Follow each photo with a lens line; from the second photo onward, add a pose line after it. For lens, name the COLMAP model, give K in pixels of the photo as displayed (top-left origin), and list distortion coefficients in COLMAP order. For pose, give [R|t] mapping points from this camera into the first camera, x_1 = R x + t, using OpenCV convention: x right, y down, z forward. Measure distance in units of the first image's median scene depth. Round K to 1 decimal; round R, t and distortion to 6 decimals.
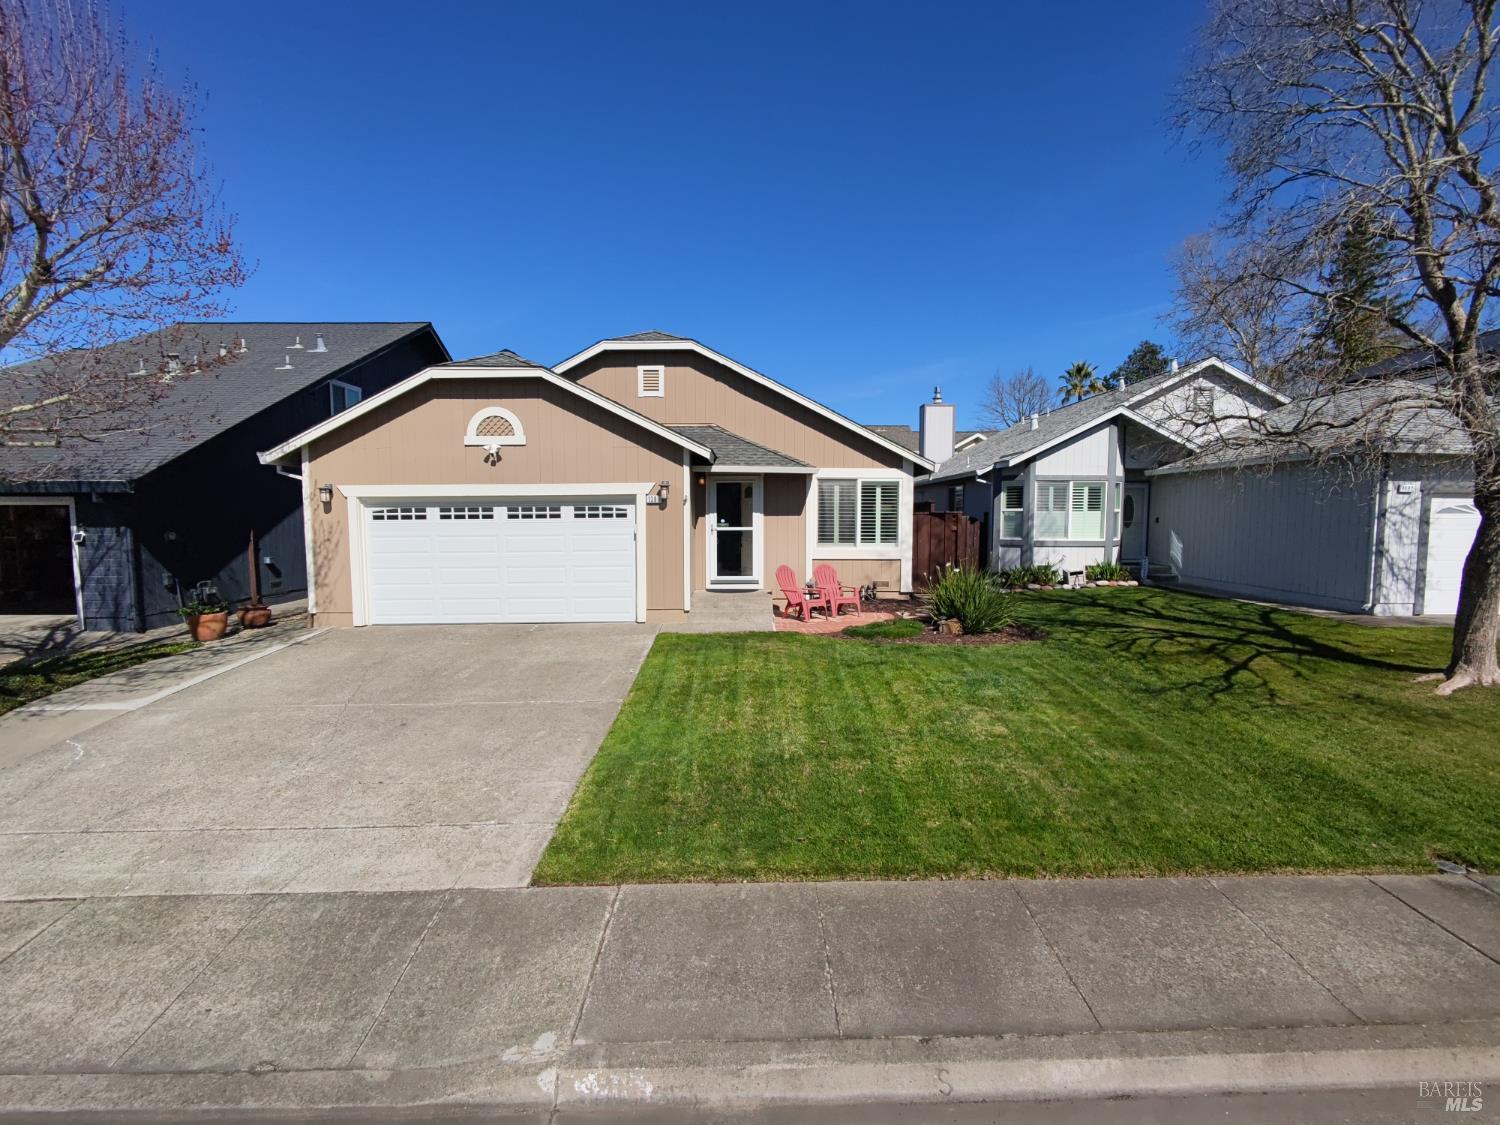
lens RADIAL K [[677.7, 0, 759.9], [0, 677.7, 566.5], [0, 0, 1]] dist [0.002011, 0.000265]
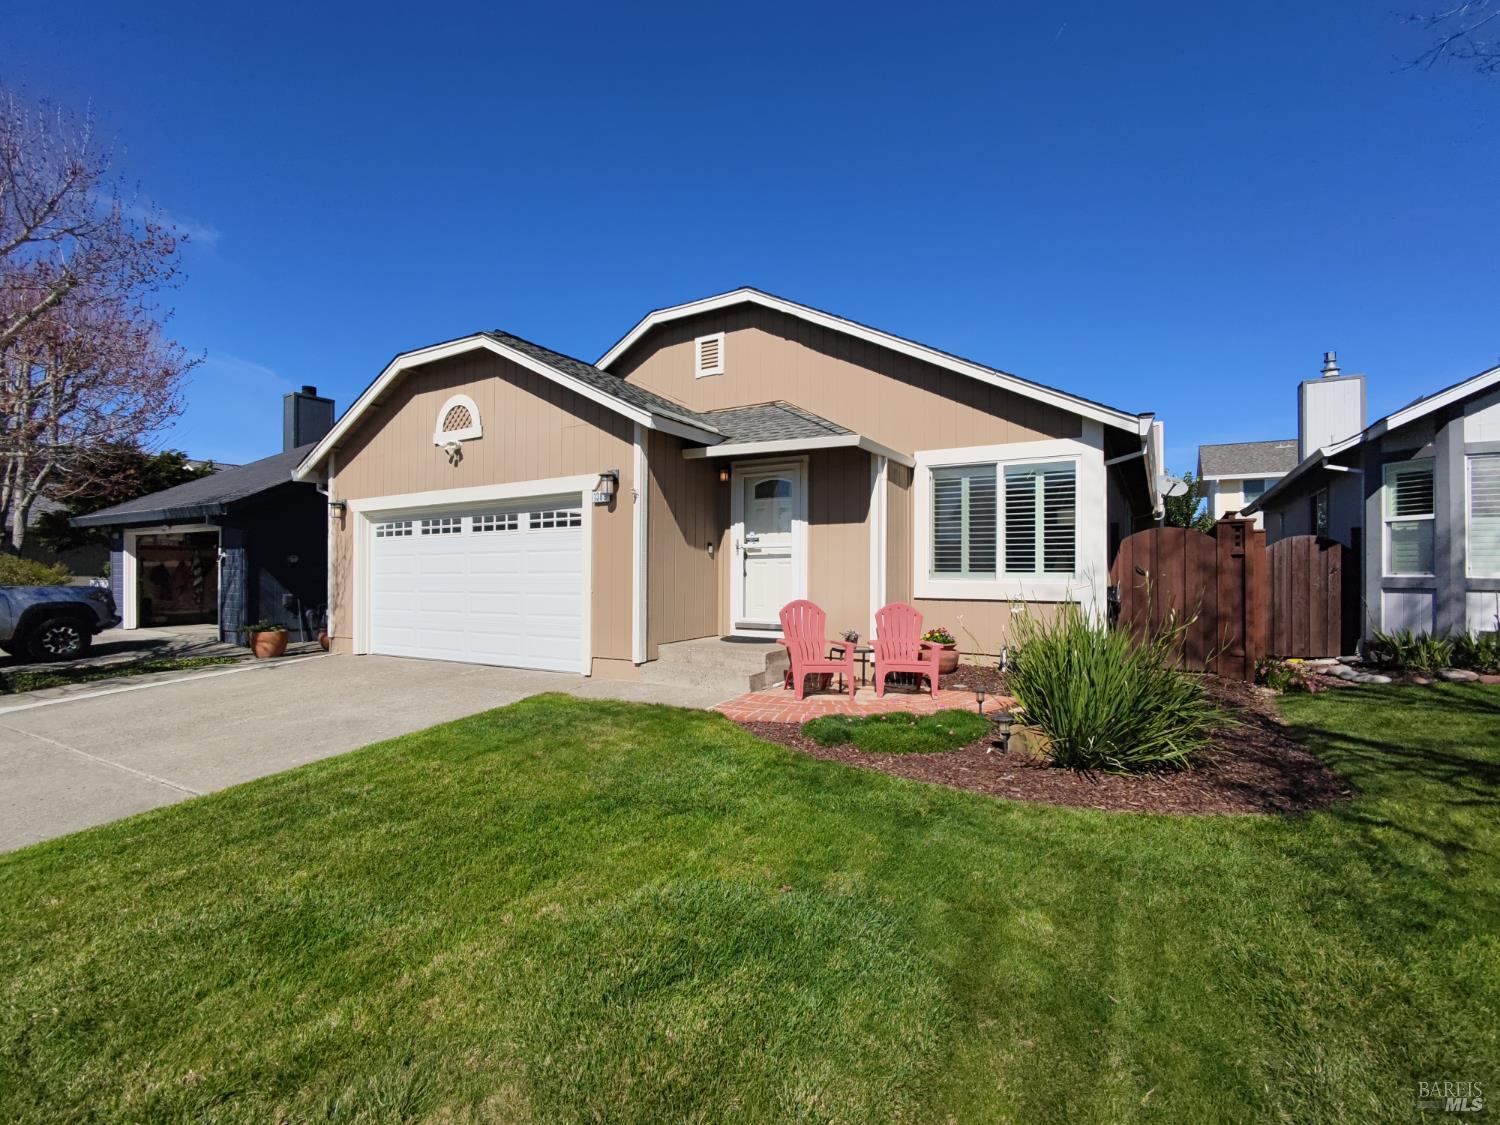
lens RADIAL K [[677.7, 0, 759.9], [0, 677.7, 566.5], [0, 0, 1]] dist [0.002011, 0.000265]
pose [[0.856446, -0.001086, -0.516235, 0.297456], [-0.043393, 0.996307, -0.074087, 0.013504], [0.514409, 0.085852, 0.853237, 0.443567]]
